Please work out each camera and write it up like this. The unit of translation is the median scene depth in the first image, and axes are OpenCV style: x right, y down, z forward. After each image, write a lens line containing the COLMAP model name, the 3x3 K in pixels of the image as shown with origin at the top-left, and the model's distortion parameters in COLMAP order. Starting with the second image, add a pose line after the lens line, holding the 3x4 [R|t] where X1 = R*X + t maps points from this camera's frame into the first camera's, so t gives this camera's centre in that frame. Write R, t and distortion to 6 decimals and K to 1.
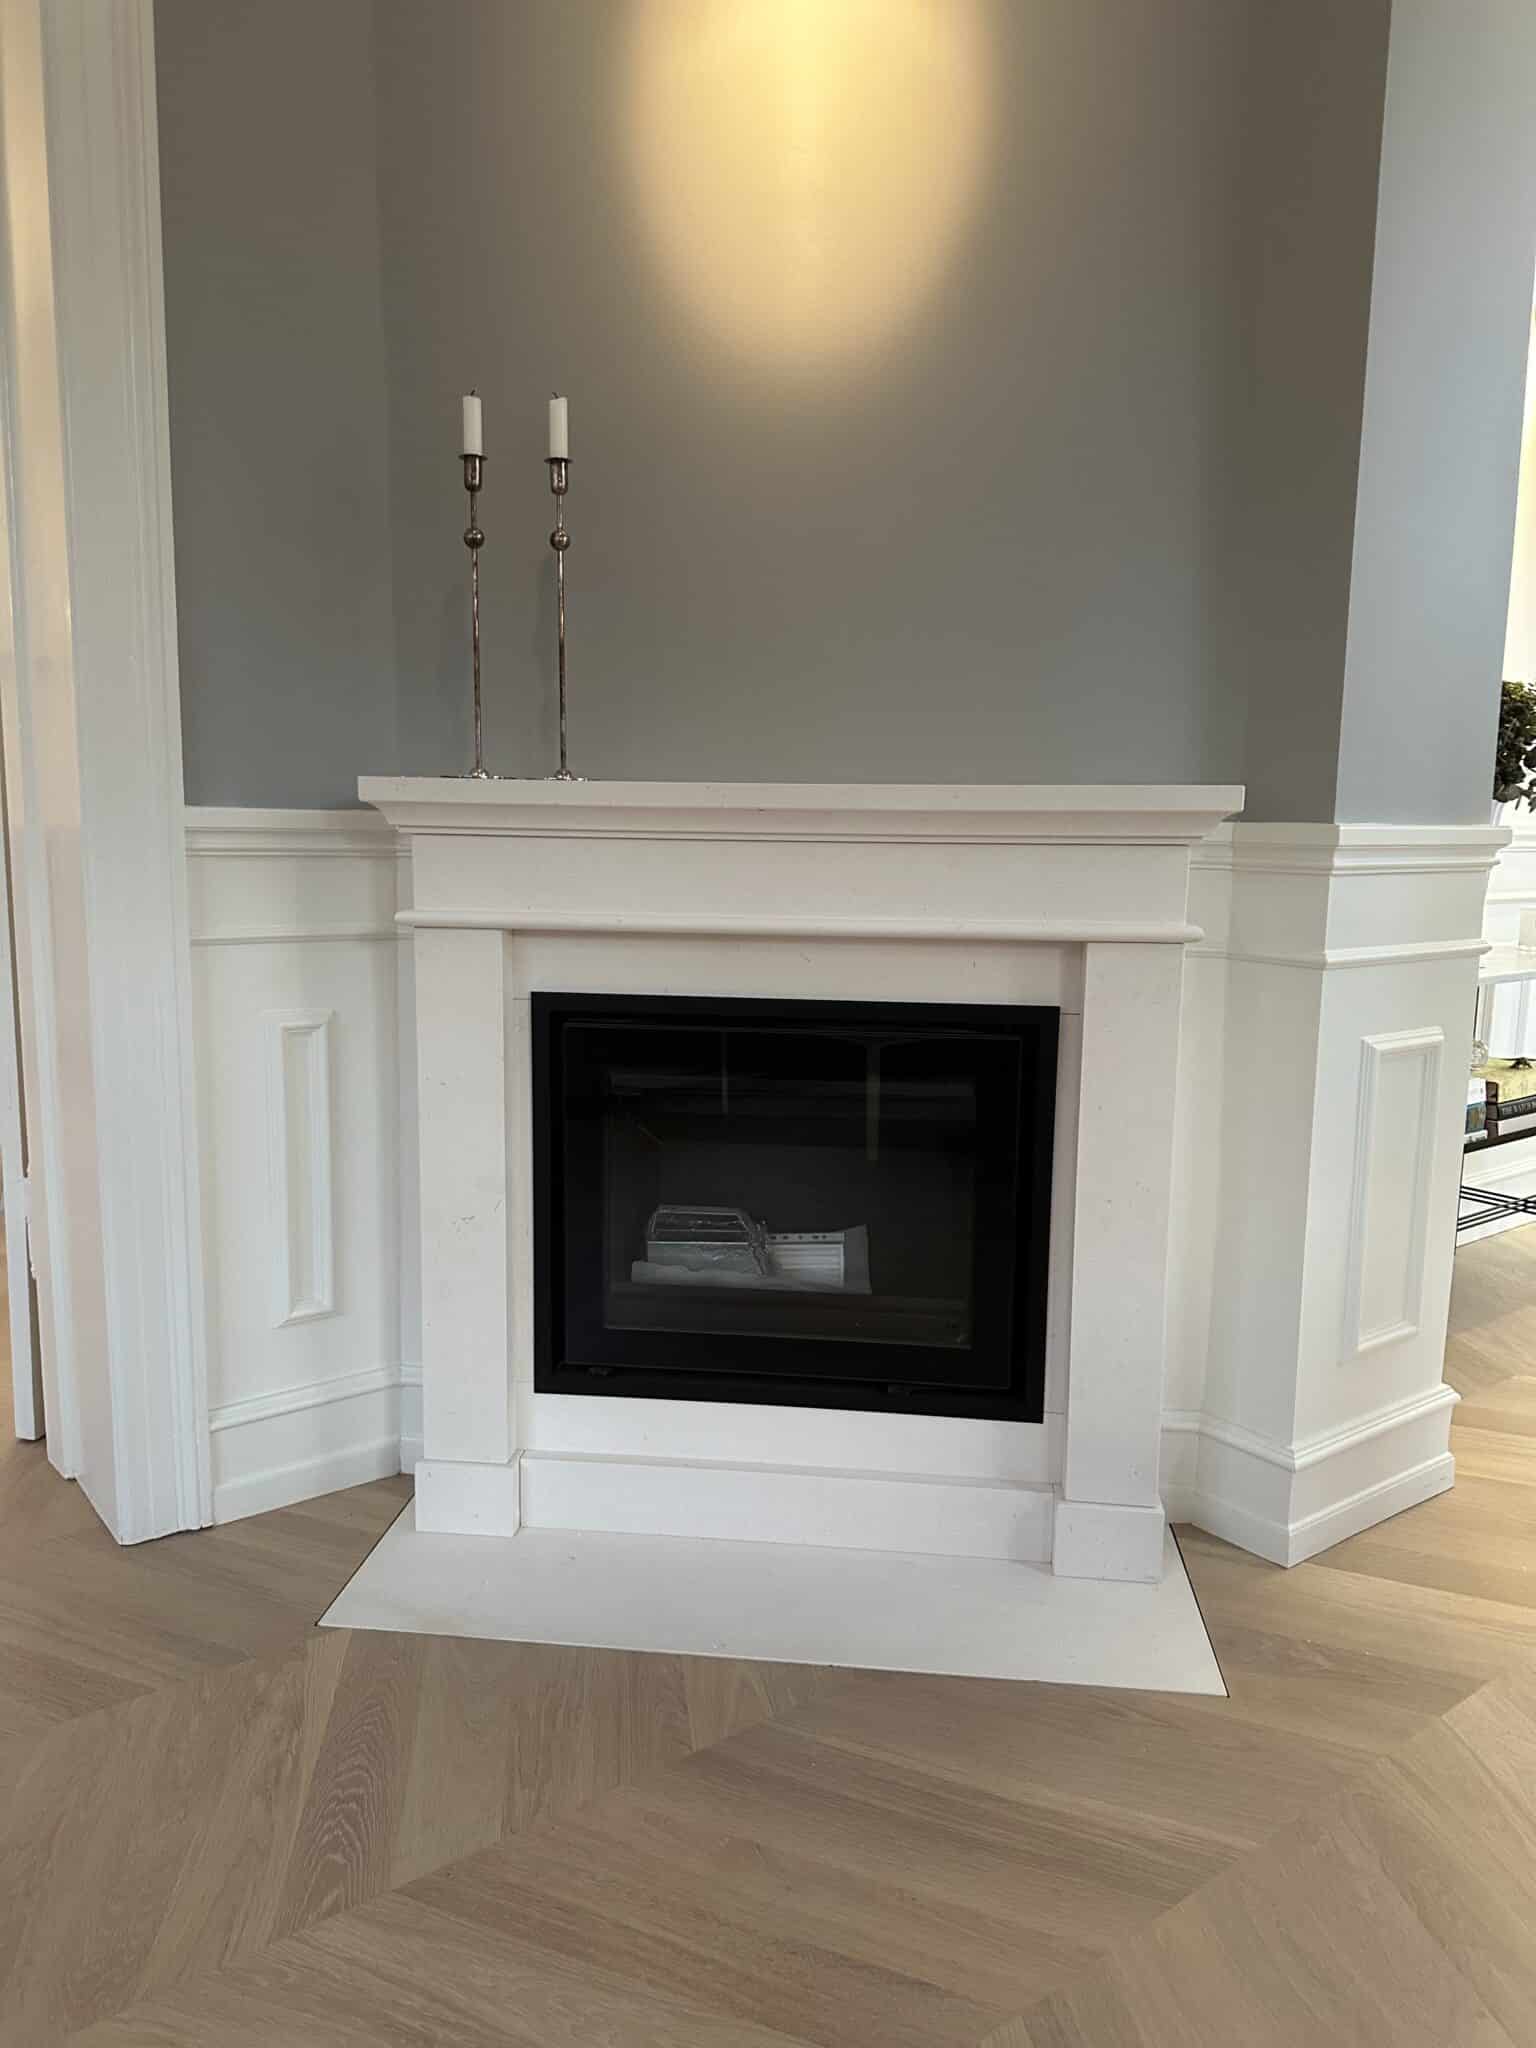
lens RADIAL K [[1428.2, 0, 772.0], [0, 1428.2, 1027.1], [0, 0, 1]] dist [0.000526, -0.002417]
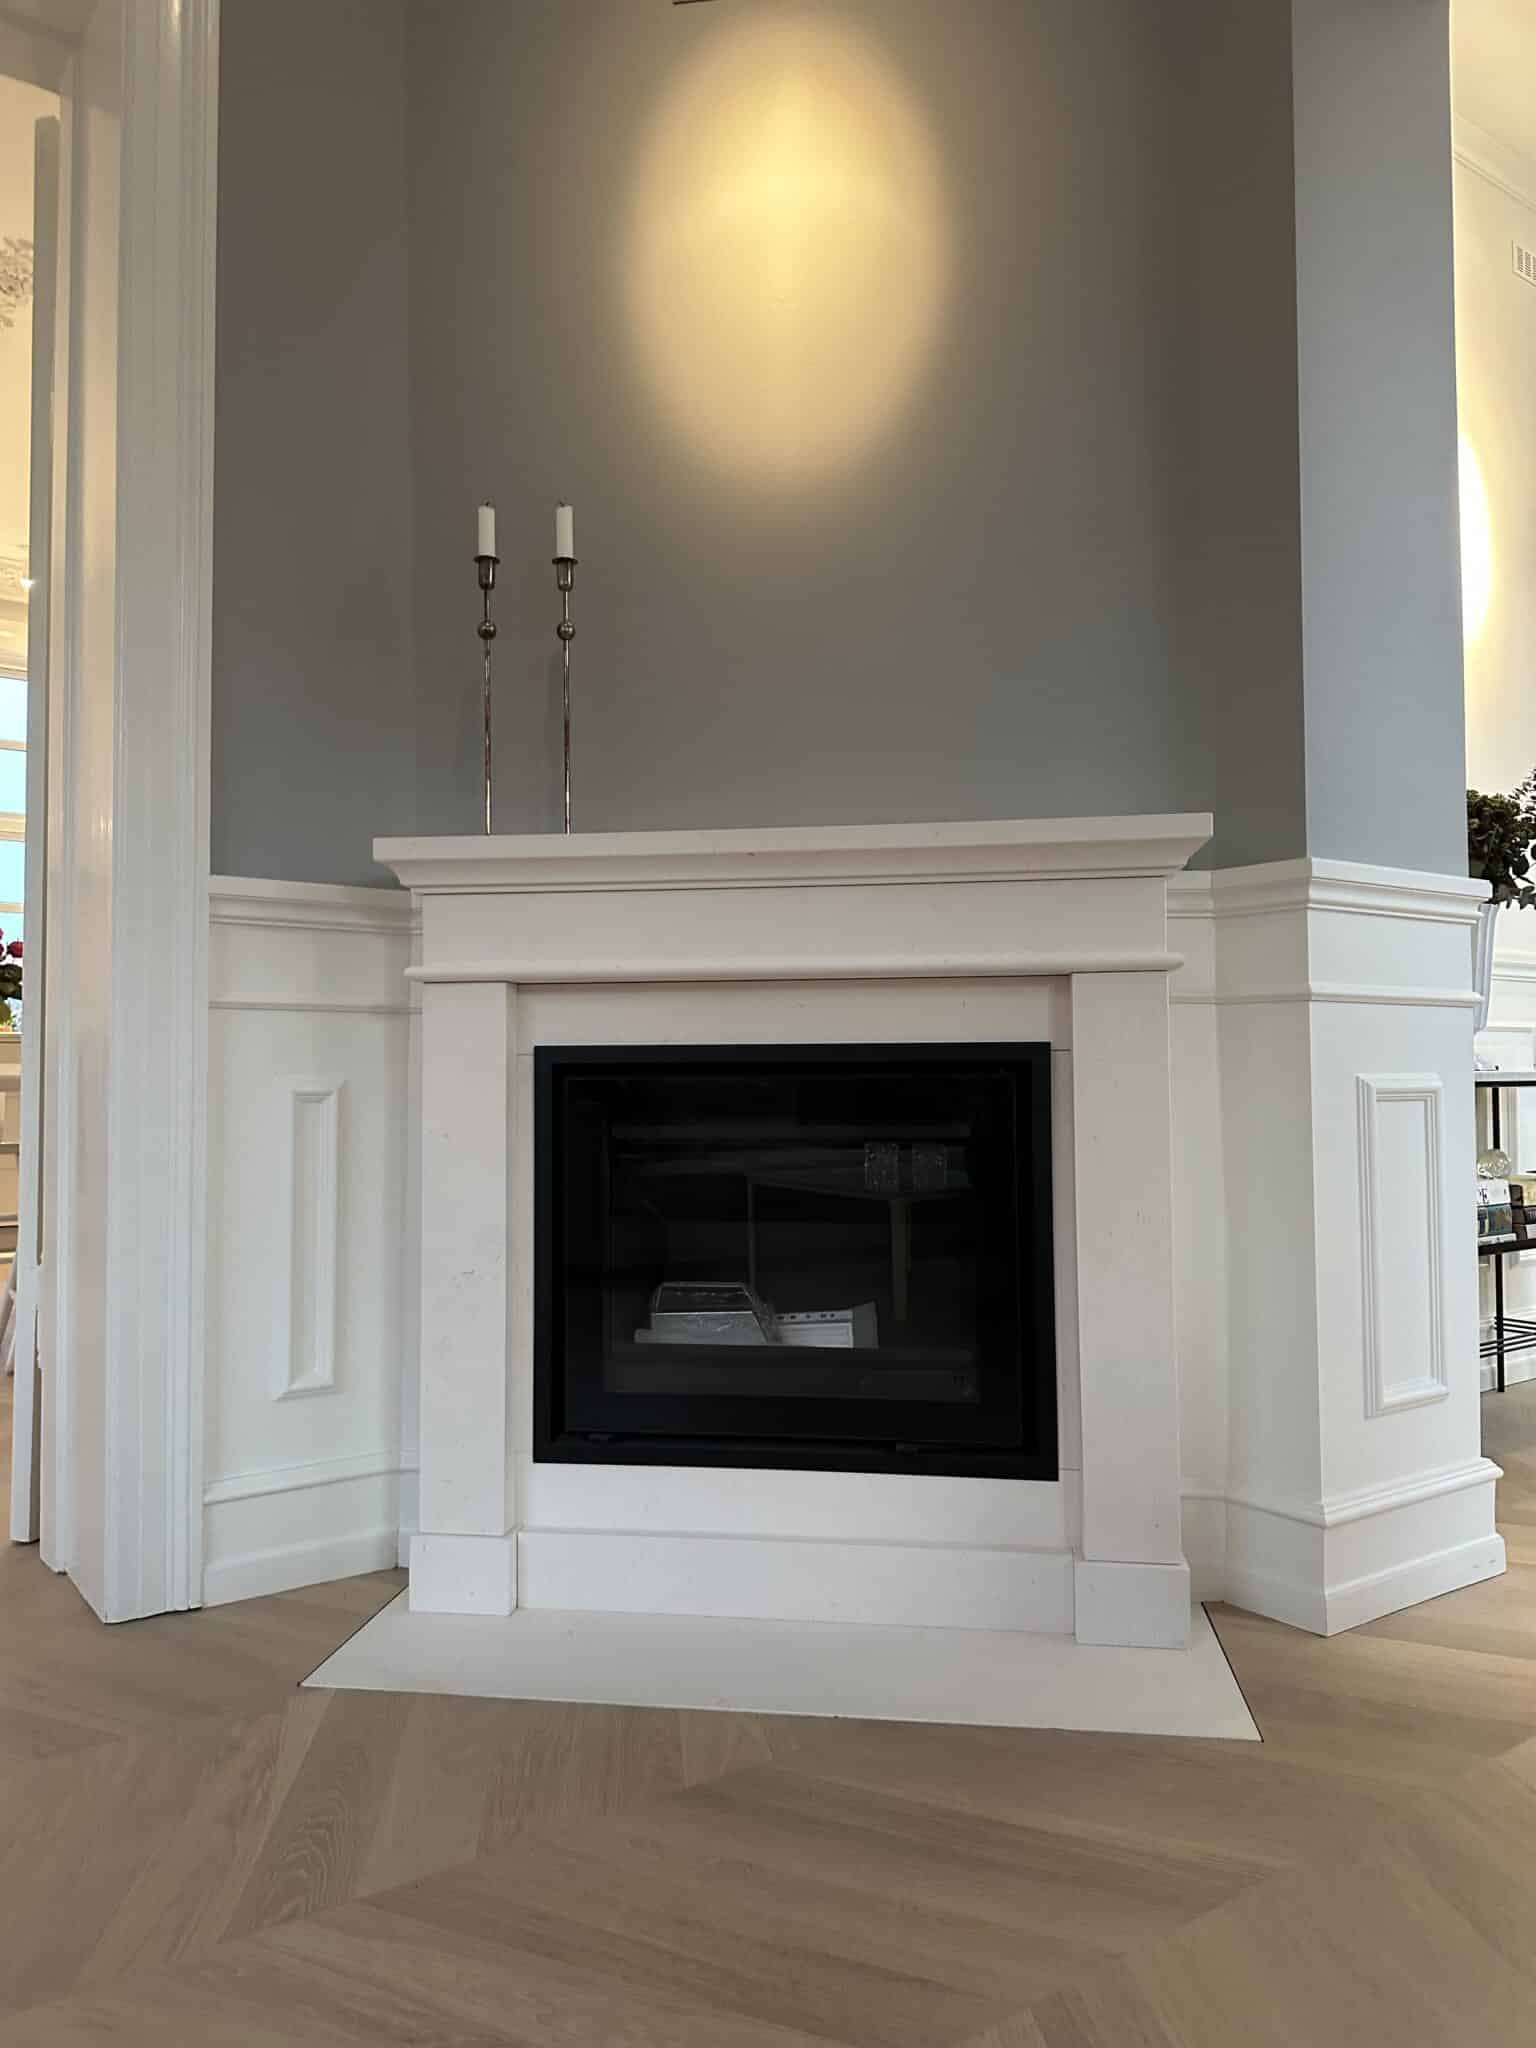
lens RADIAL K [[1427.7, 0, 769.5], [0, 1427.7, 1029.4], [0, 0, 1]] dist [0.003173, -0.011347]
pose [[0.999356, -0.021454, -0.028753, 0.030216], [0.015979, 0.983782, -0.178655, 0.150224], [0.032119, 0.178080, 0.983492, -0.007167]]
